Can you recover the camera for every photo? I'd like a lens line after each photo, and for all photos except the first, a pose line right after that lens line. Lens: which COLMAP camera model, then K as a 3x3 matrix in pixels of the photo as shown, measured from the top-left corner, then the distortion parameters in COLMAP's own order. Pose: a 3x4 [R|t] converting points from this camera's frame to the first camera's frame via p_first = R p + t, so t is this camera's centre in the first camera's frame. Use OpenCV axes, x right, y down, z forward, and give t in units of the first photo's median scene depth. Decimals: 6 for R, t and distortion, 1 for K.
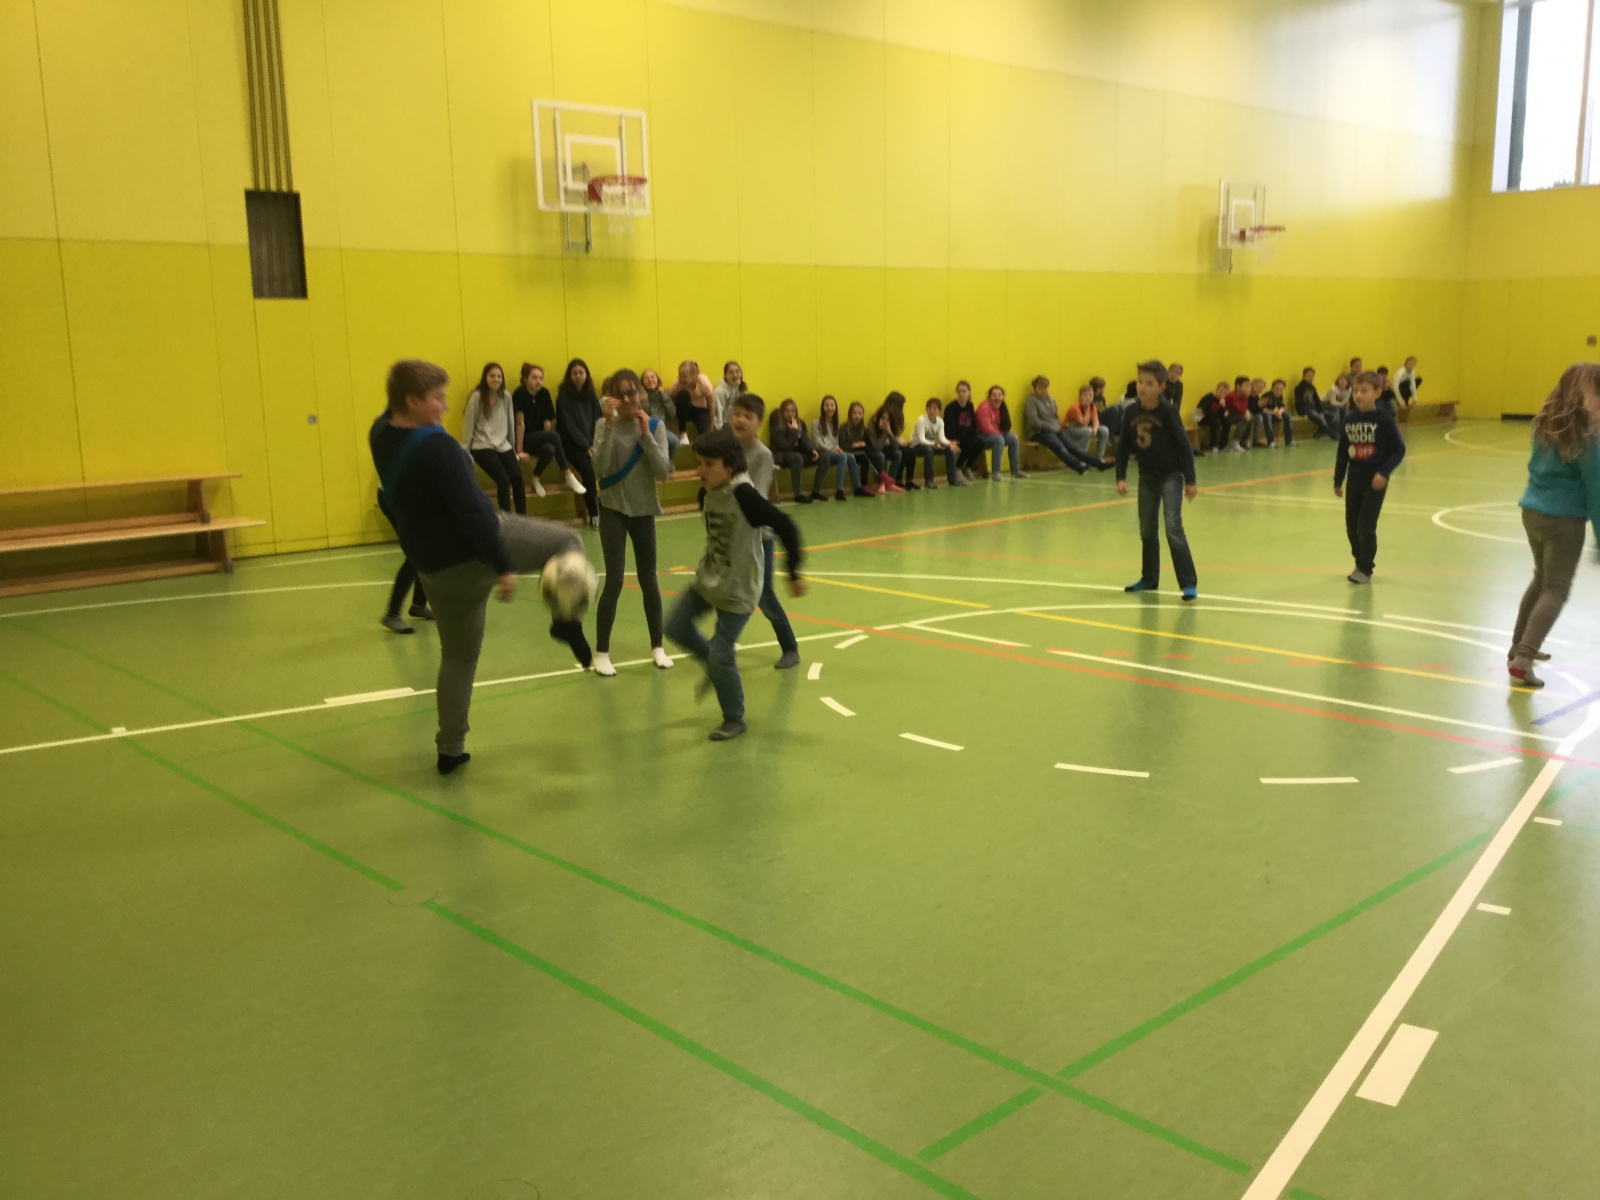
lens RADIAL K [[1475.9, 0, 788.4], [0, 1475.9, 611.9], [0, 0, 1]] dist [-0.008160, 0.000000]
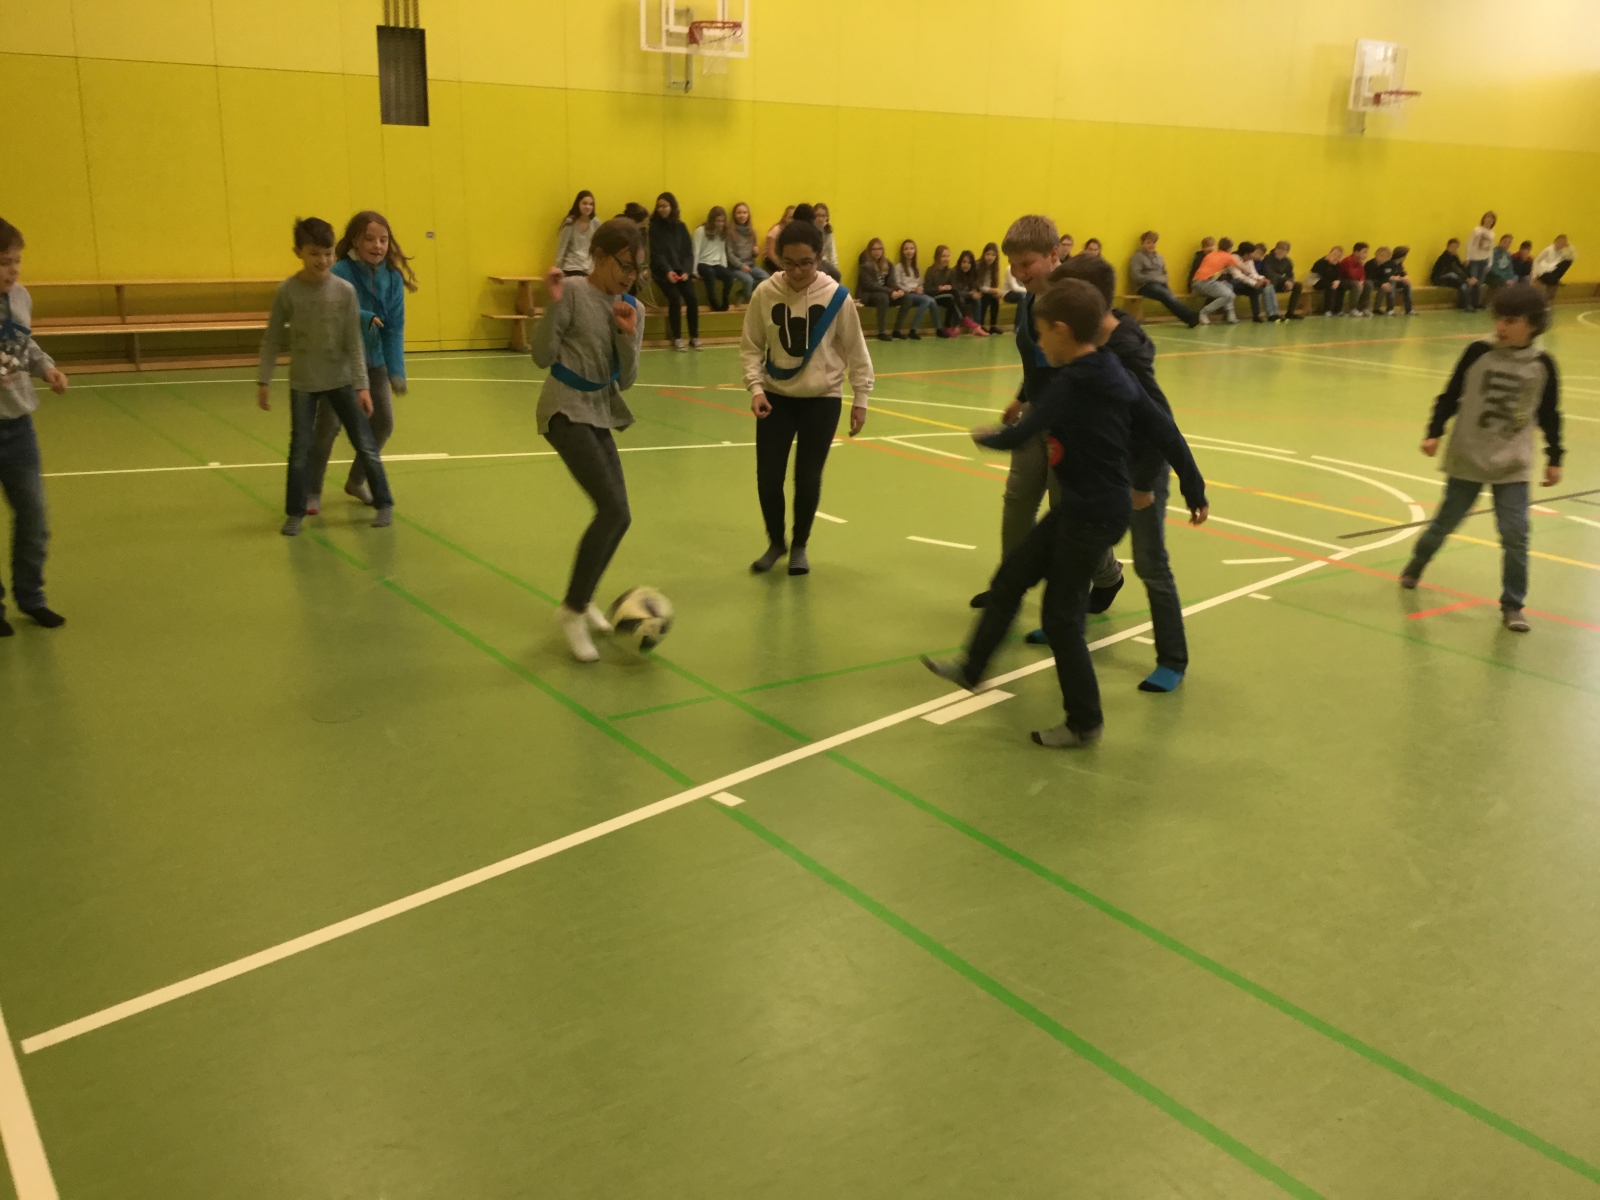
lens RADIAL K [[1475.9, 0, 789.5], [0, 1475.9, 633.5], [0, 0, 1]] dist [-0.008160, 0.000000]
pose [[0.989504, 0.081271, -0.119485, 0.101353], [-0.067088, 0.990711, 0.118280, 0.019031], [0.127988, -0.109023, 0.985765, -0.109318]]
